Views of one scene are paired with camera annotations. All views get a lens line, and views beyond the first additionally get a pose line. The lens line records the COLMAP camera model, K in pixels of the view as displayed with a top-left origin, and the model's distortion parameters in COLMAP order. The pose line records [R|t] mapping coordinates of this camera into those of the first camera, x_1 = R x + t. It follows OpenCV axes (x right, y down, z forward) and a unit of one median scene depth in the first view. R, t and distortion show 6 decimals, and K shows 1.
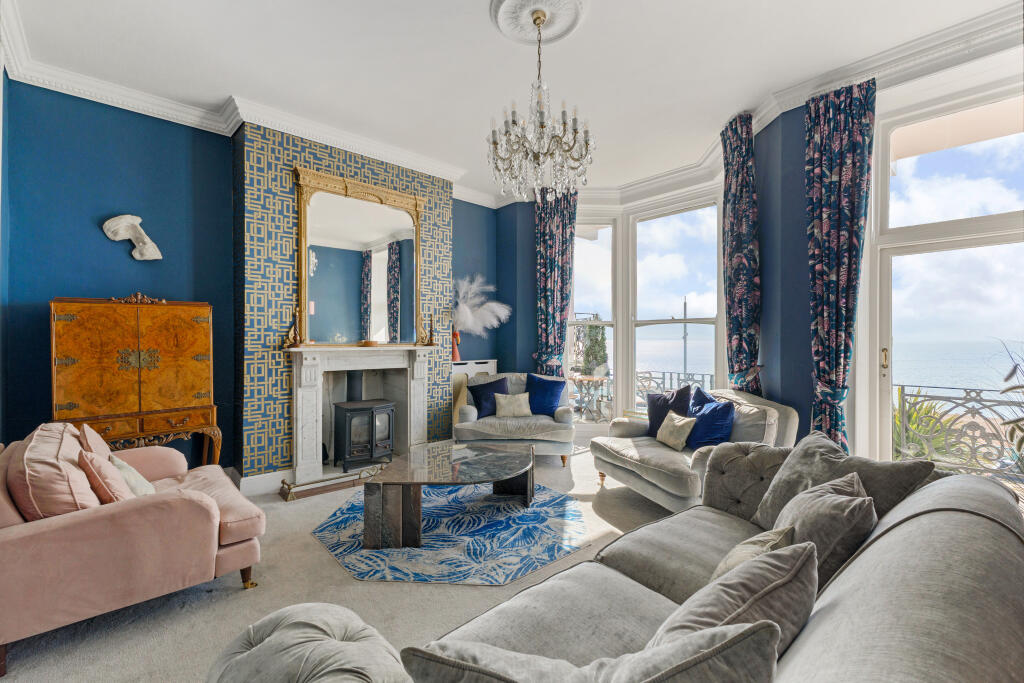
lens RADIAL K [[445.9, 0, 512.0], [0, 445.9, 341.5], [0, 0, 1]] dist [-0.000038, -0.000002]
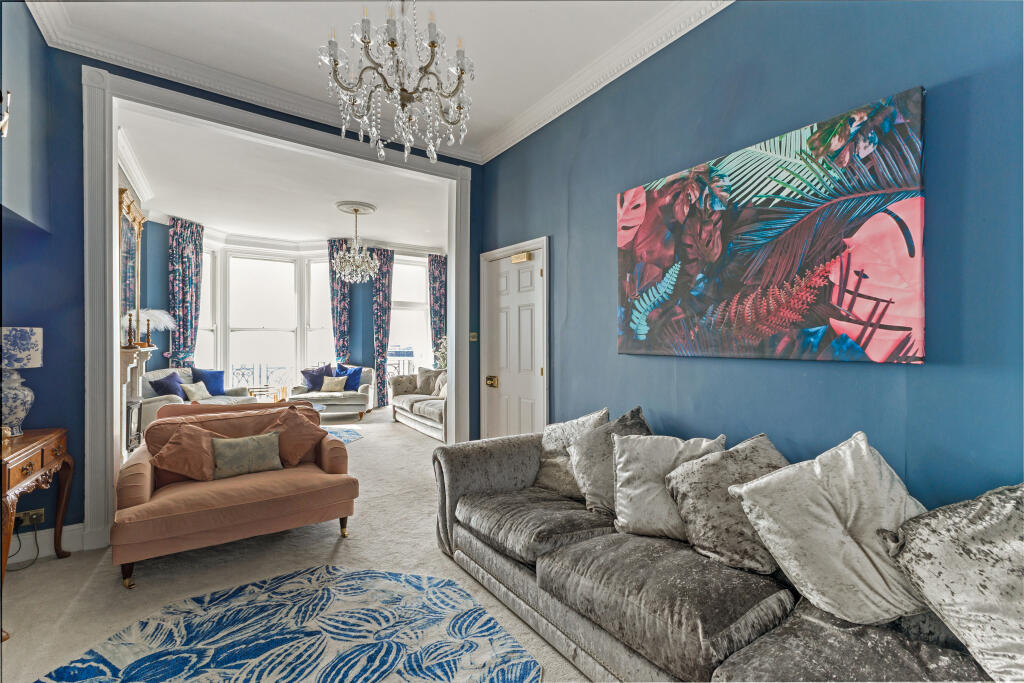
lens RADIAL K [[426.6, 0, 512.0], [0, 426.6, 341.5], [0, 0, 1]] dist [0.000693, 0.000099]
pose [[-0.991992, -0.002168, 0.126281, -0.524576], [-0.002075, 0.999997, 0.000868, -0.003148], [-0.126282, 0.000599, -0.991994, 1.710960]]
